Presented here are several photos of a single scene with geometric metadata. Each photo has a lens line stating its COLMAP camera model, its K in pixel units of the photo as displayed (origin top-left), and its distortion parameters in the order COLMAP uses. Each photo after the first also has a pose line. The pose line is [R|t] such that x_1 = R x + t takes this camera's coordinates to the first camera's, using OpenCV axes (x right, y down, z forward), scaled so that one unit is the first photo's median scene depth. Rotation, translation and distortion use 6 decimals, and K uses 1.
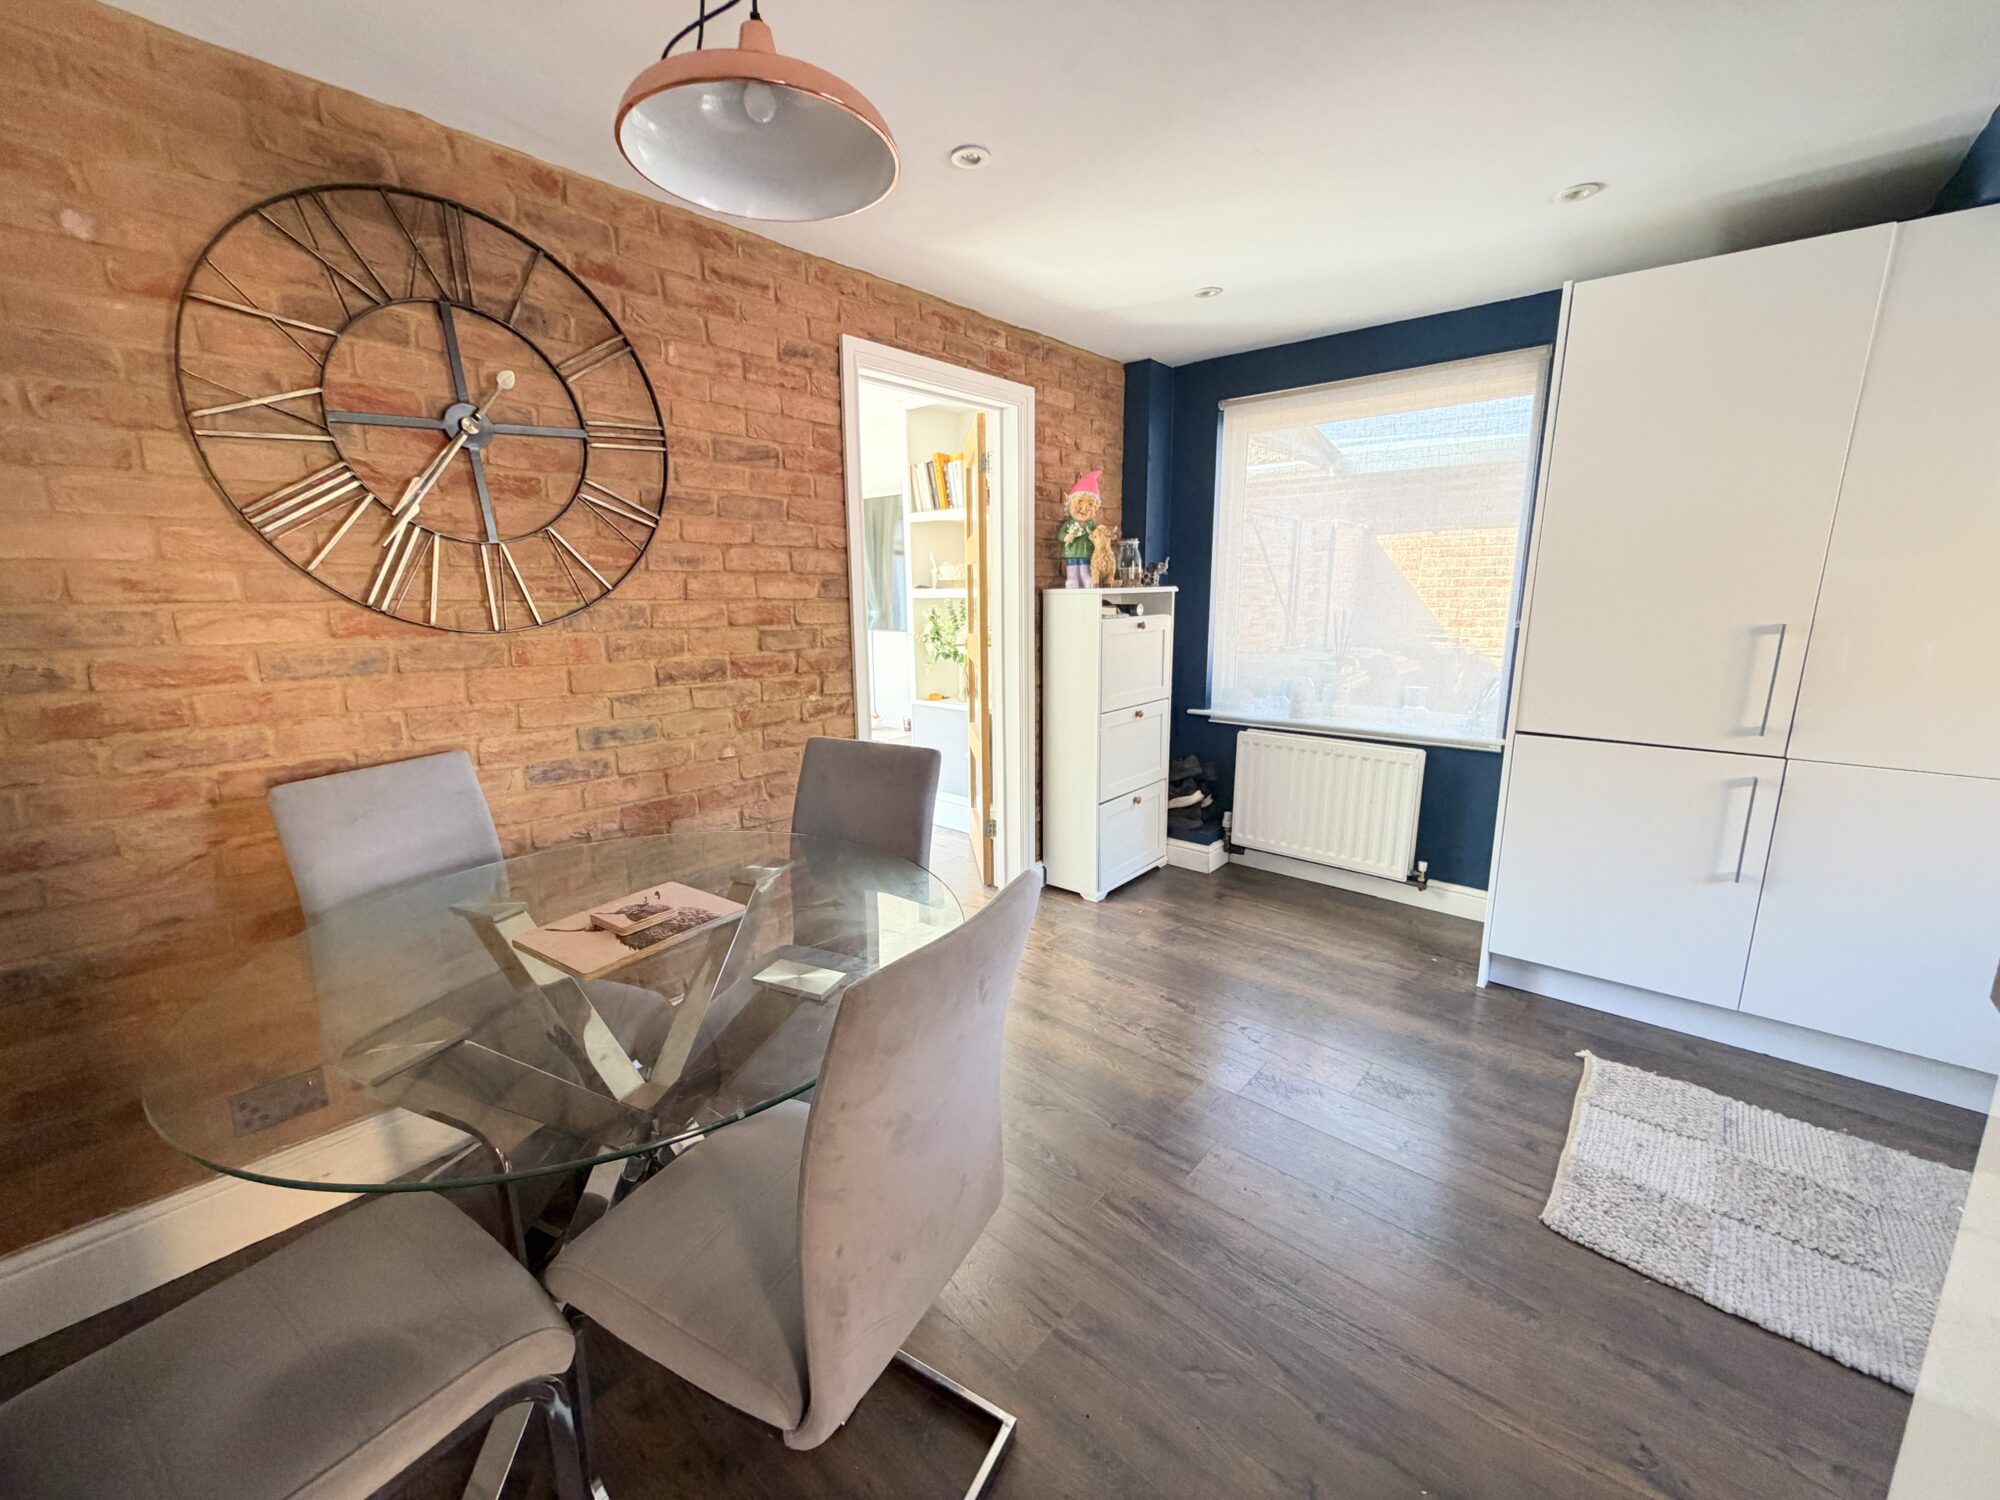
lens RADIAL K [[798.7, 0, 993.6], [0, 798.7, 749.0], [0, 0, 1]] dist [-0.000939, -0.000195]
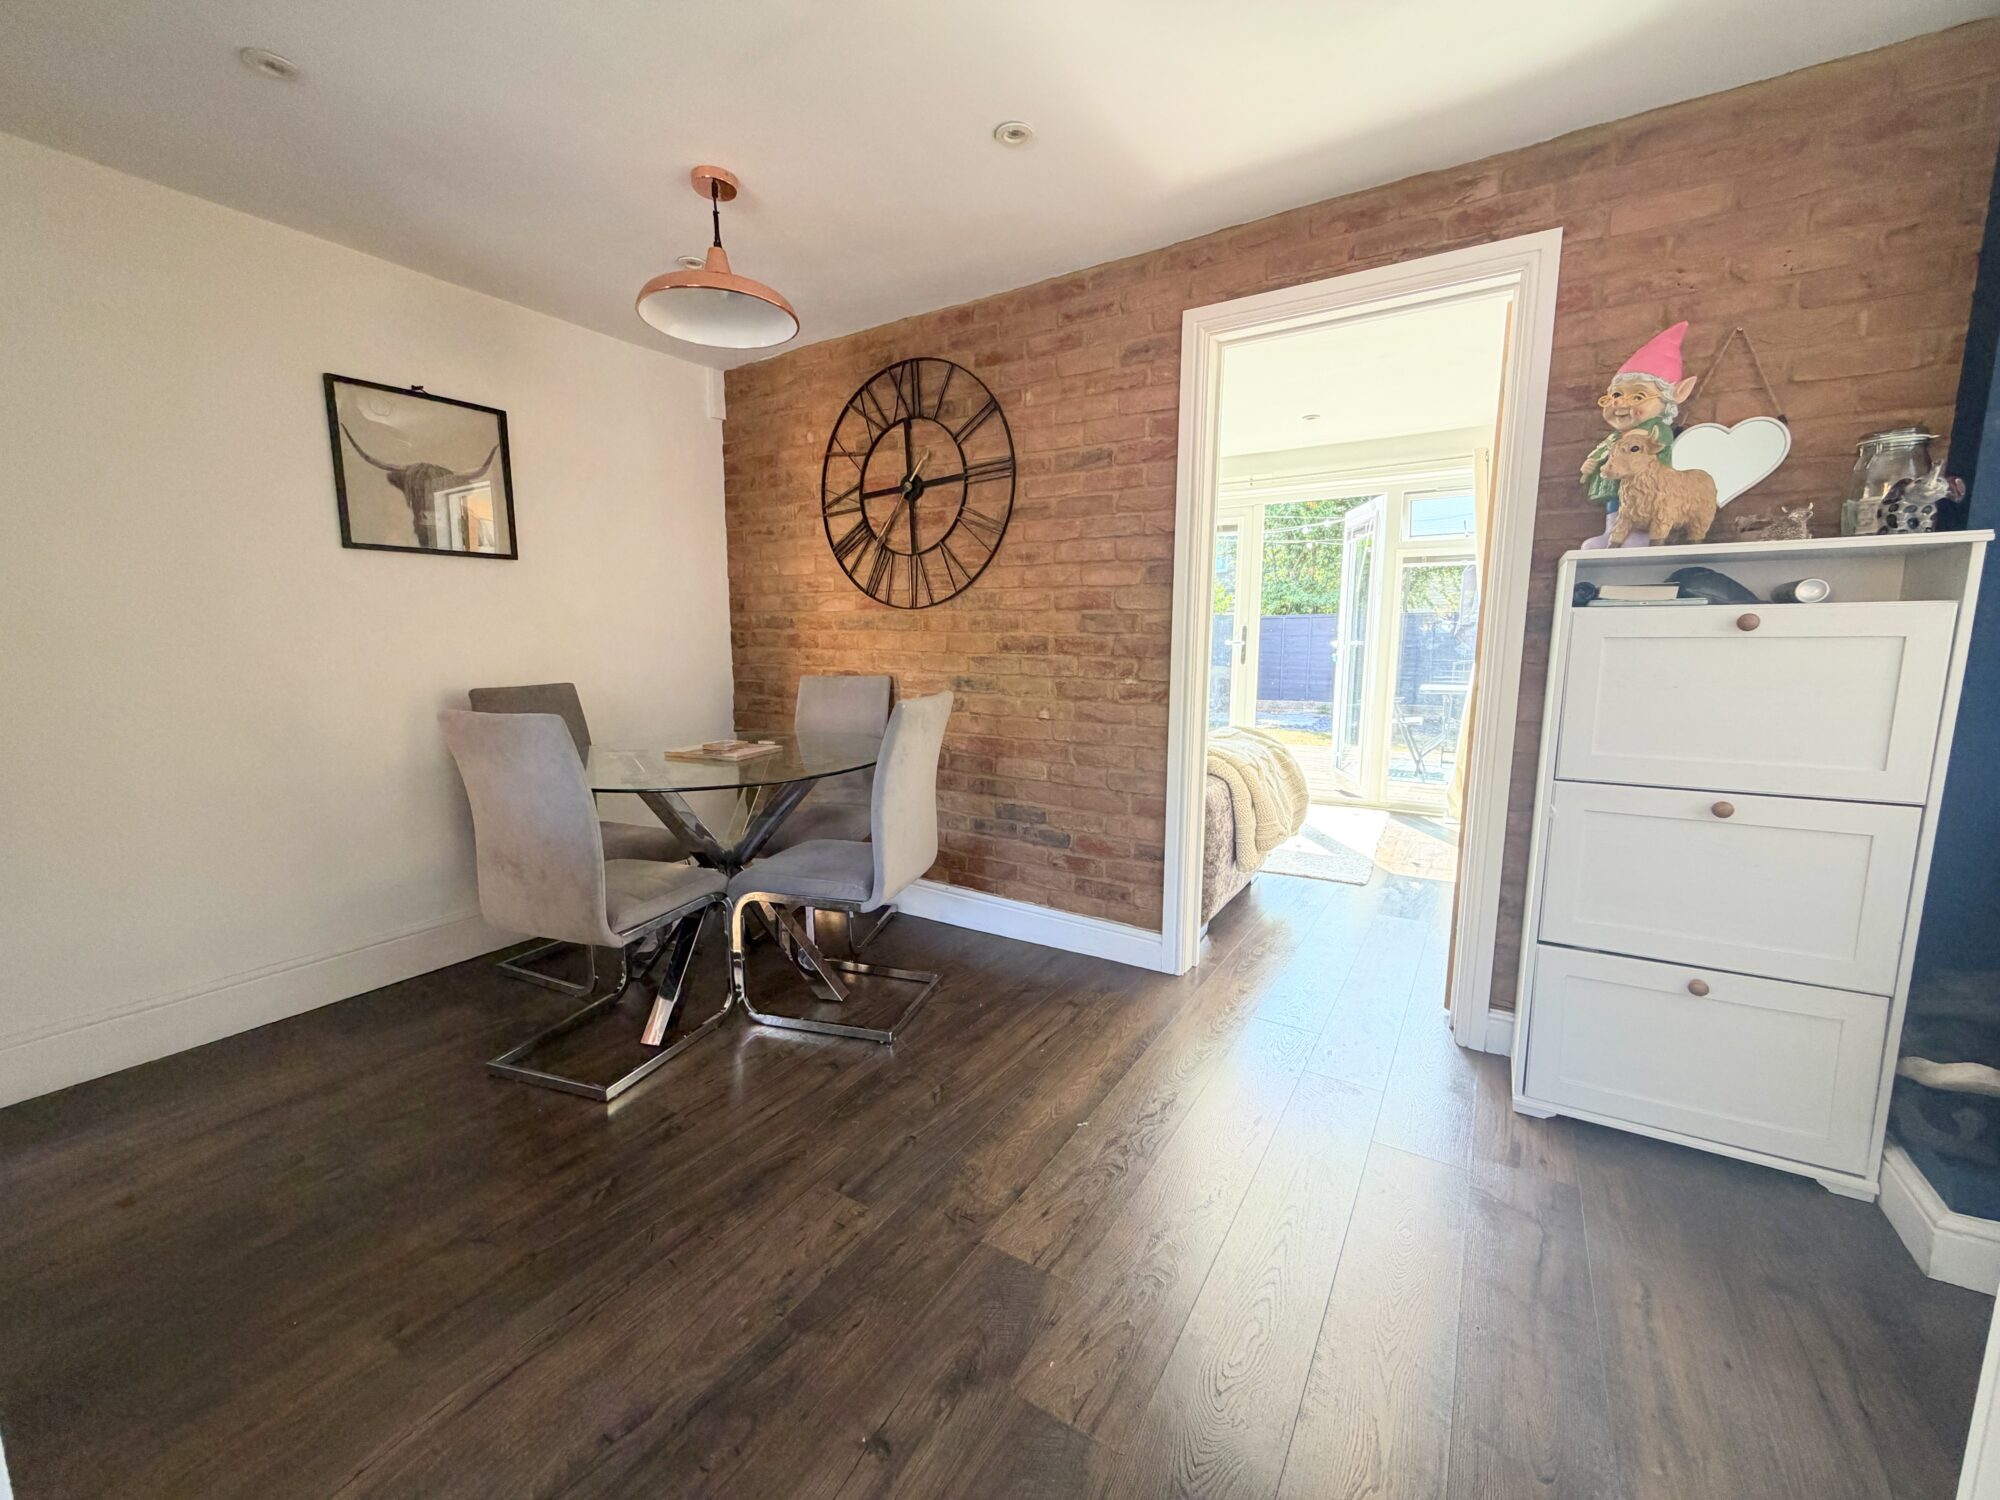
lens RADIAL K [[798.7, 0, 993.6], [0, 798.7, 749.0], [0, 0, 1]] dist [-0.000939, -0.000195]
pose [[0.154879, 0.149544, -0.976550, 0.869683], [-0.196791, 0.973338, 0.117842, -0.074625], [0.968135, 0.173925, 0.180179, 0.747493]]
